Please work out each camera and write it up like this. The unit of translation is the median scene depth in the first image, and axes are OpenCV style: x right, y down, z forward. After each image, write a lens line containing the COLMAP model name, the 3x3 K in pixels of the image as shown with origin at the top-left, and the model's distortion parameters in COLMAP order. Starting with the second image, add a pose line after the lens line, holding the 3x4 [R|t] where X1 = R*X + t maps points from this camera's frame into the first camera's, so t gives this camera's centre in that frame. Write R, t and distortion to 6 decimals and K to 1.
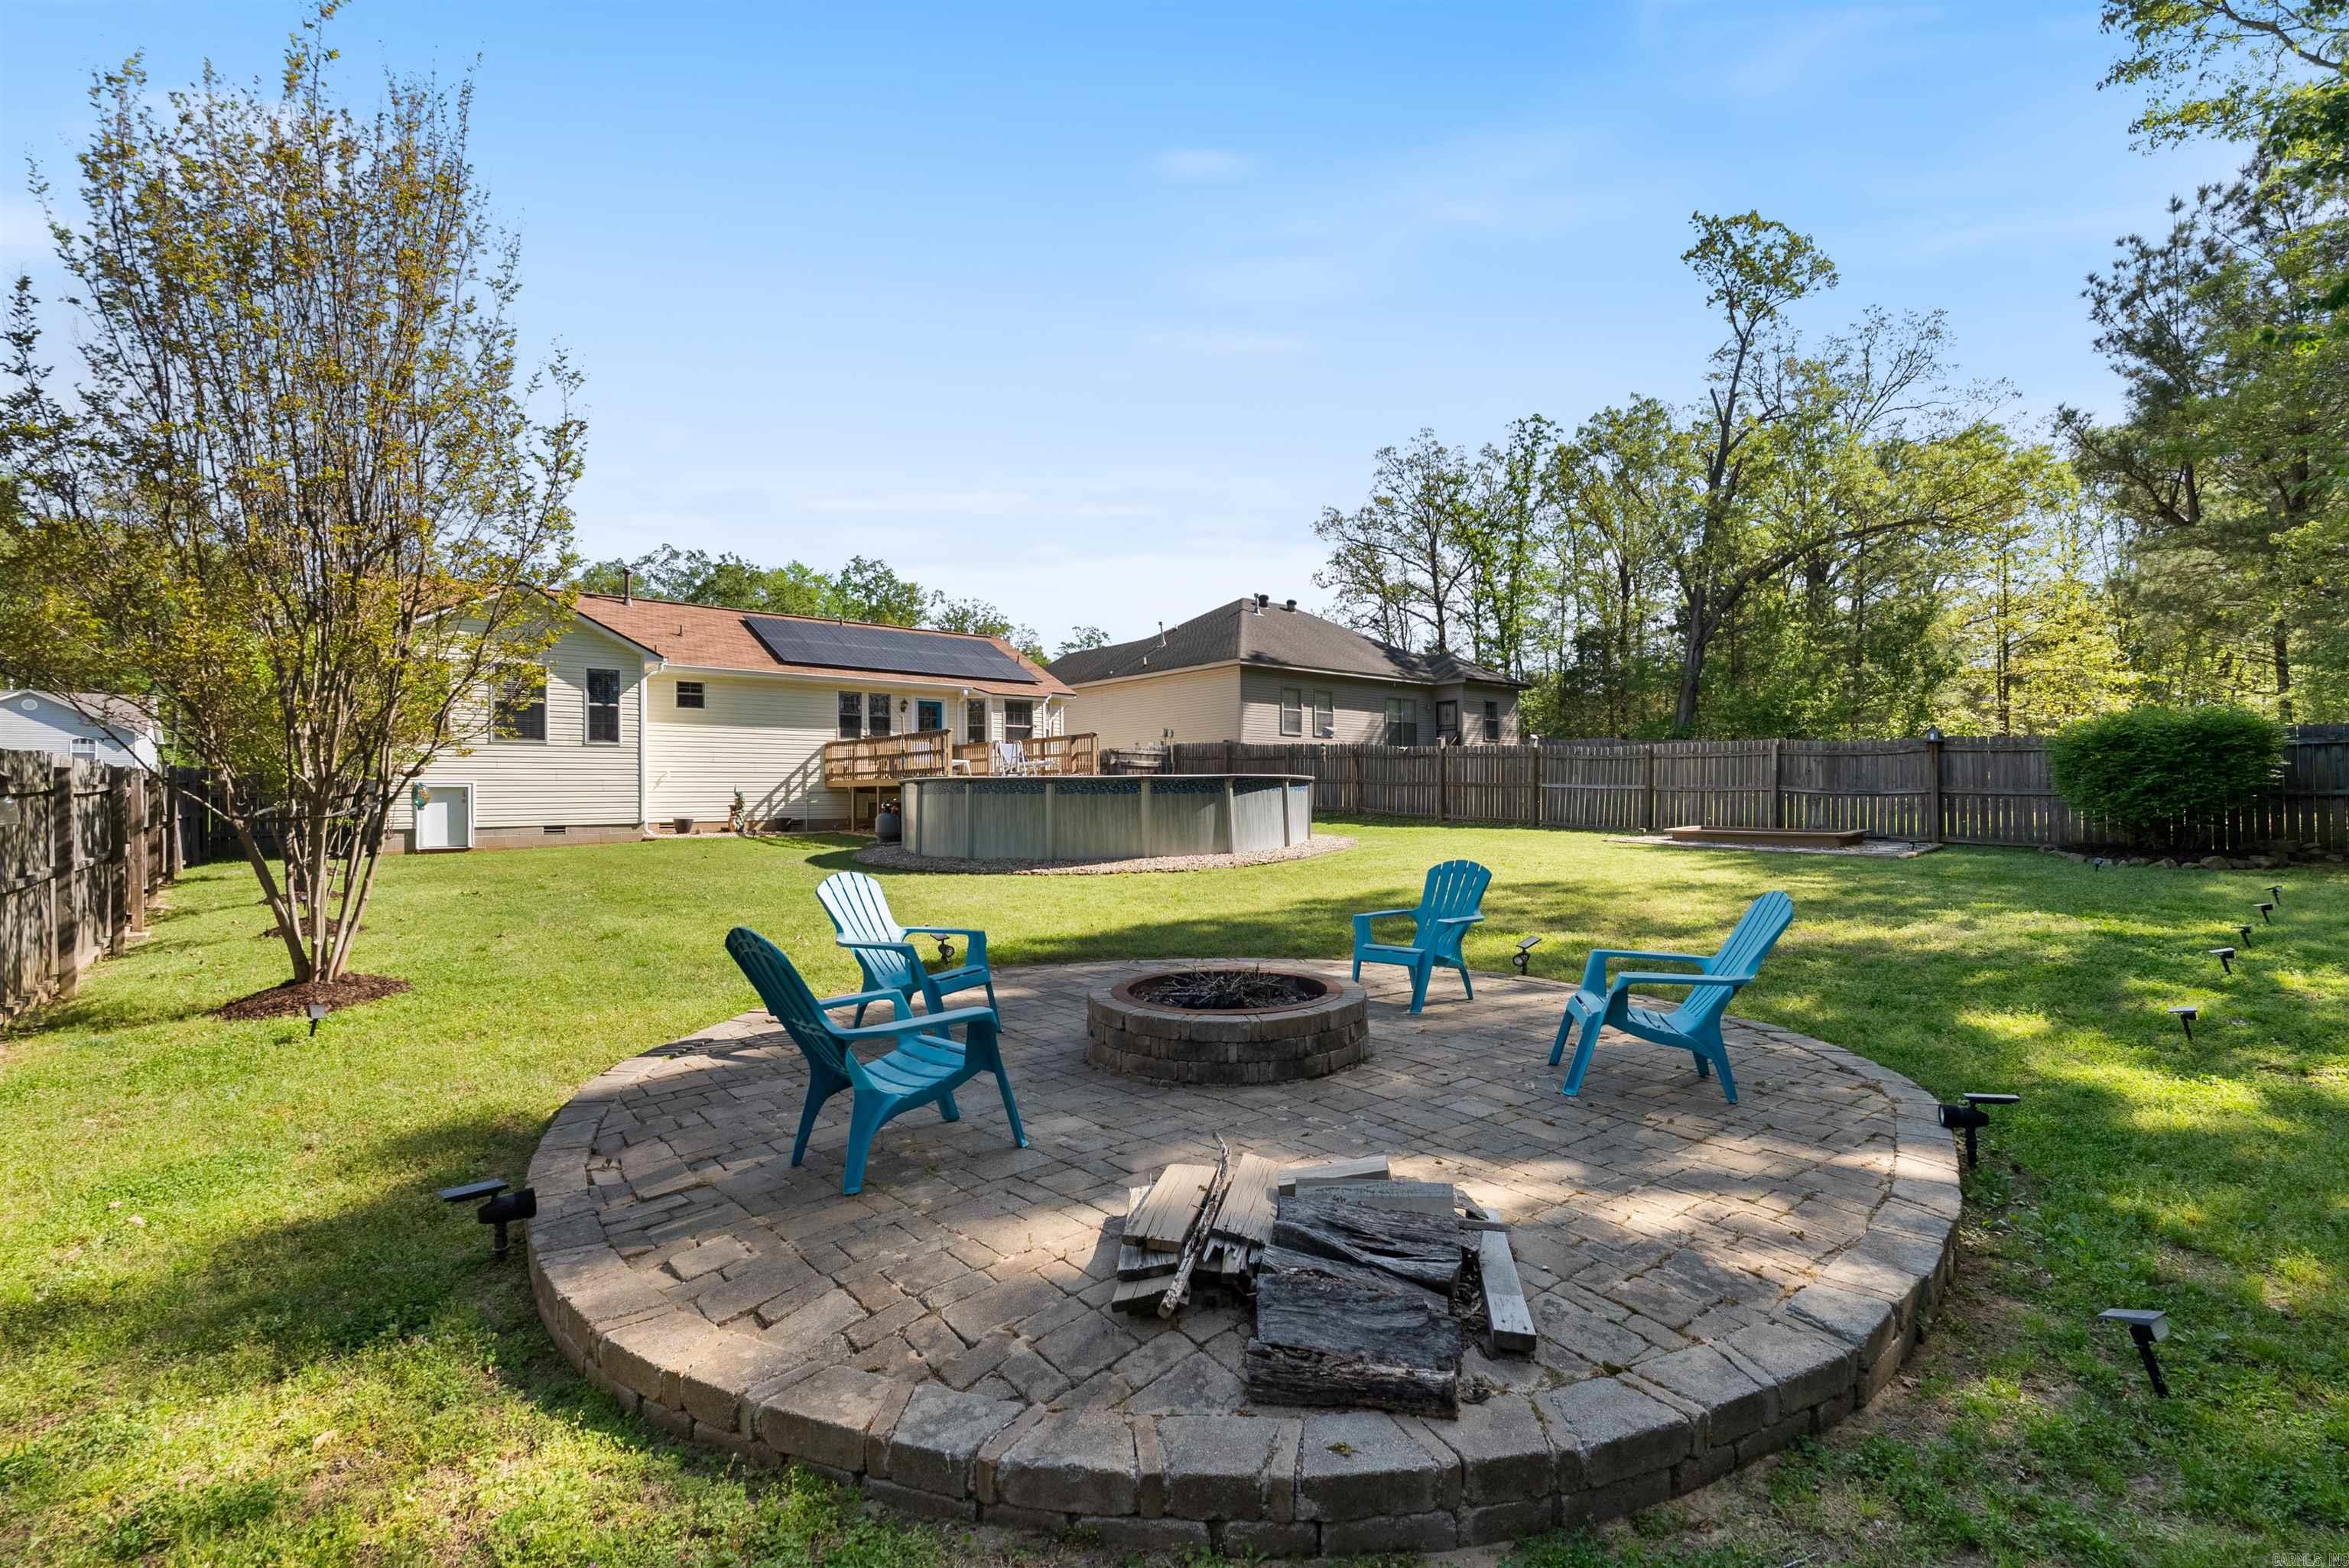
lens RADIAL K [[1047.7, 0, 1163.1], [0, 1047.7, 786.6], [0, 0, 1]] dist [-0.003682, 0.000504]
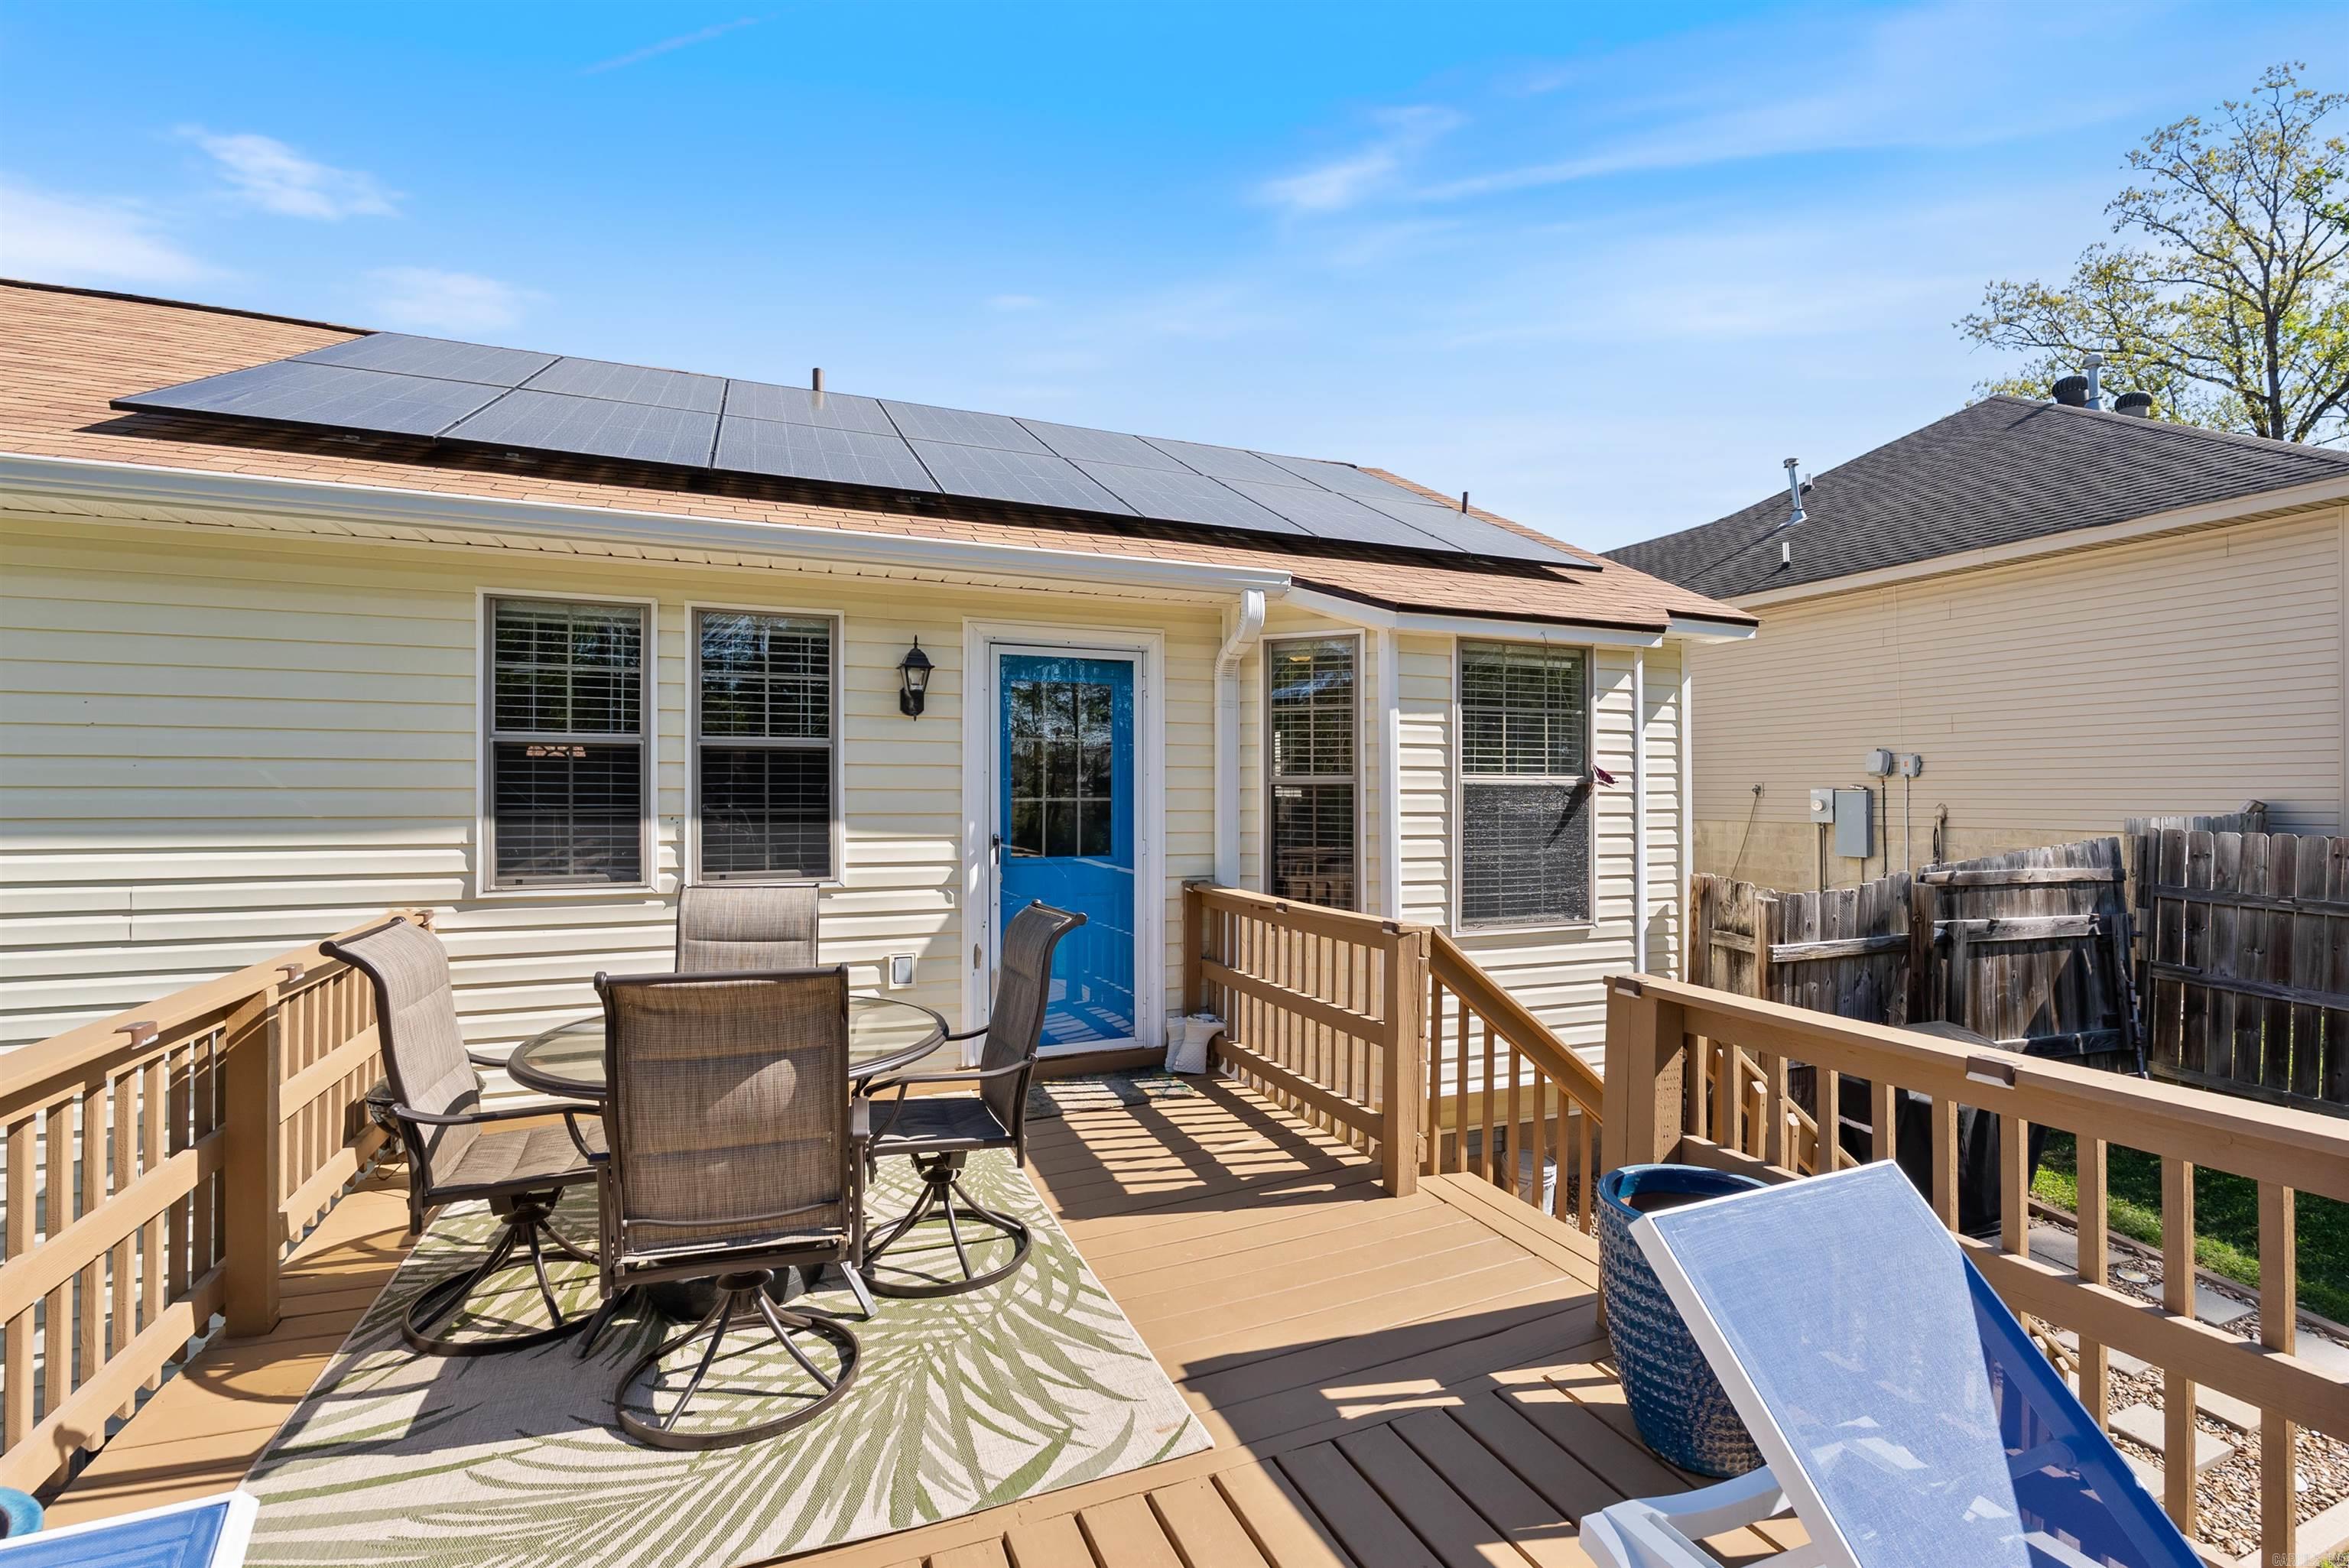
lens RADIAL K [[1047.7, 0, 1180.0], [0, 1047.7, 782.0], [0, 0, 1]] dist [-0.003682, 0.000504]
pose [[0.956790, 0.007178, -0.290690, -0.152253], [-0.004819, 0.999949, 0.008830, -0.062610], [0.290739, -0.007047, 0.956776, 0.846781]]
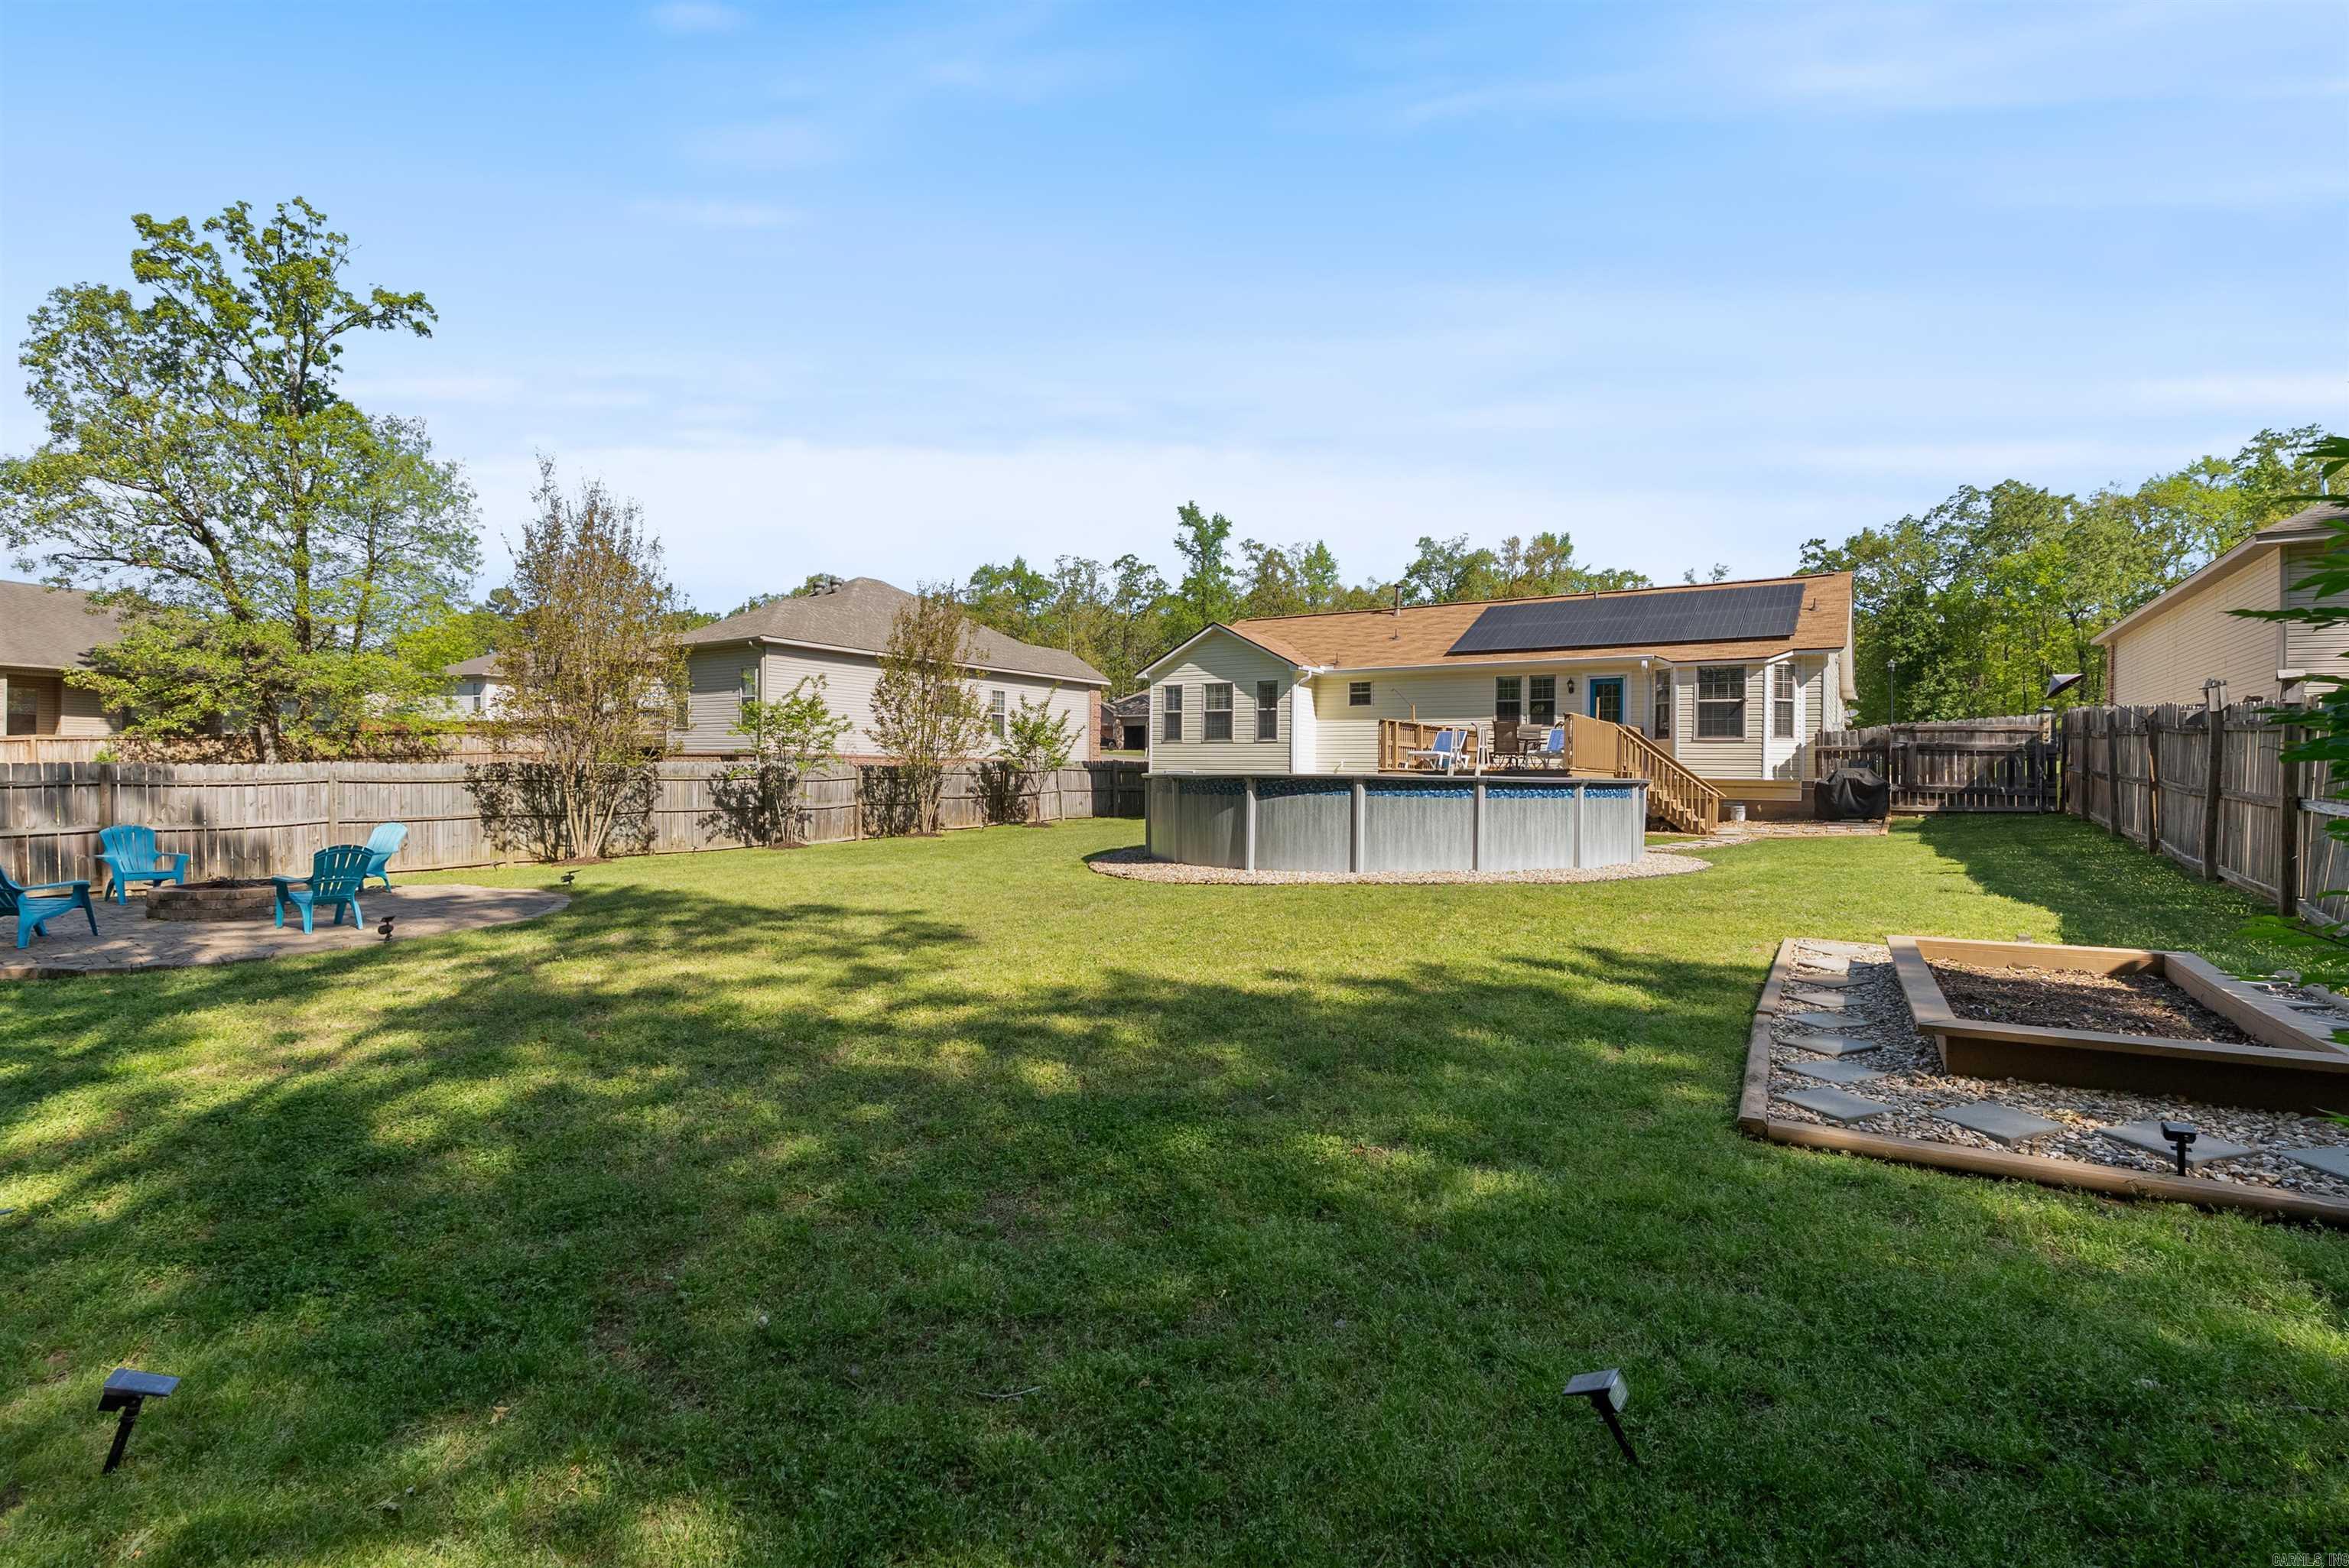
lens RADIAL K [[1047.7, 0, 1177.4], [0, 1047.7, 783.8], [0, 0, 1]] dist [-0.003682, 0.000504]
pose [[0.311954, 0.020487, -0.949876, 0.495479], [-0.002996, 0.999784, 0.020579, -0.012327], [0.950092, -0.003574, 0.311948, 0.410451]]
